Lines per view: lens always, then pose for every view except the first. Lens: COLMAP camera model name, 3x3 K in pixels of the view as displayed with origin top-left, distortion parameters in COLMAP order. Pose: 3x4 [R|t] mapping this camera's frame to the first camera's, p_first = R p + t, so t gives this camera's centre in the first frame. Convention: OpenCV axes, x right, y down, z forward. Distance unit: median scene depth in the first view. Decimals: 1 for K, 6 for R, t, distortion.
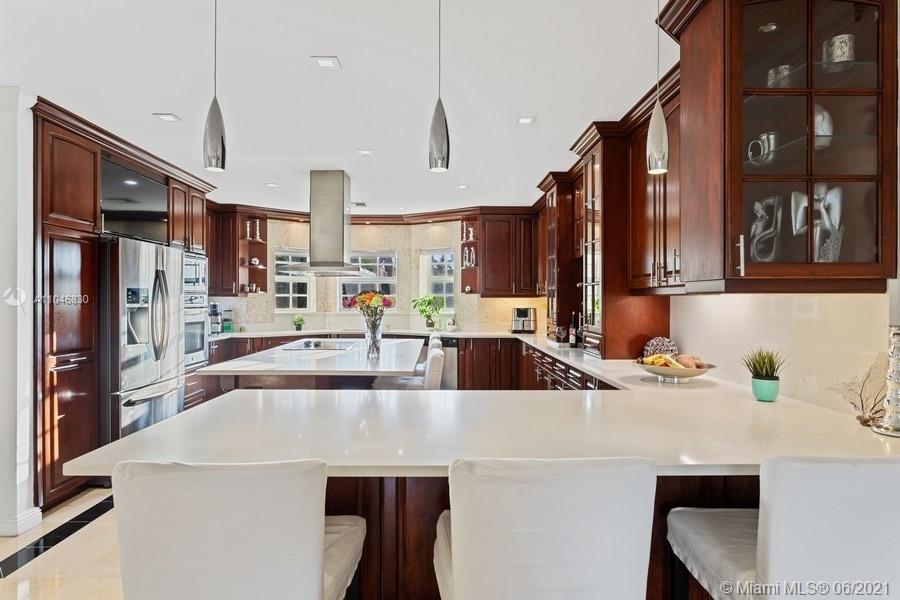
lens RADIAL K [[541.3, 0, 449.0], [0, 541.3, 299.0], [0, 0, 1]] dist [0.000470, 0.000005]
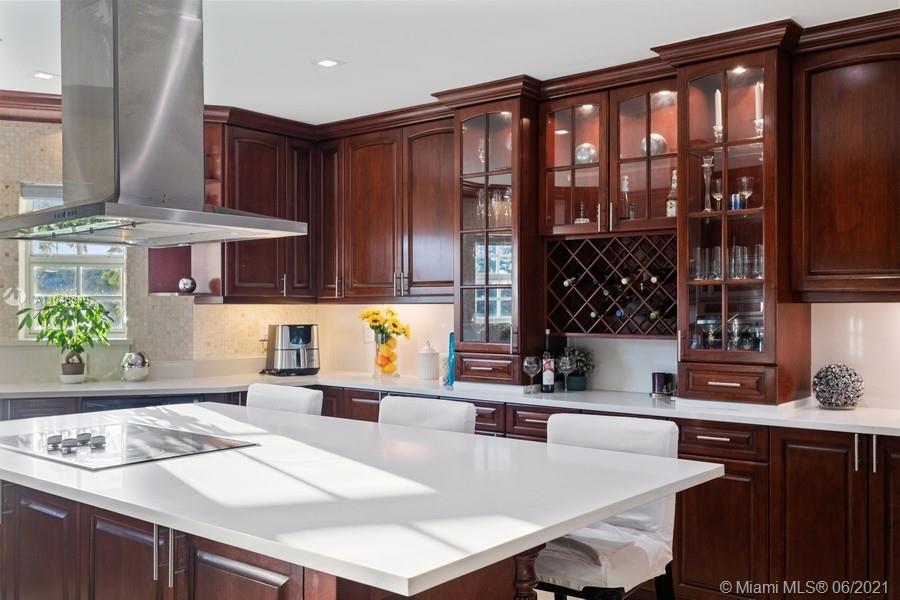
lens RADIAL K [[860.7, 0, 450.3], [0, 860.7, 301.3], [0, 0, 1]] dist [0.005042, 0.000000]
pose [[0.646182, 0.003046, 0.763177, -0.383367], [0.001878, 0.999983, -0.005581, -0.000124], [-0.763181, 0.005040, 0.646165, 0.375950]]
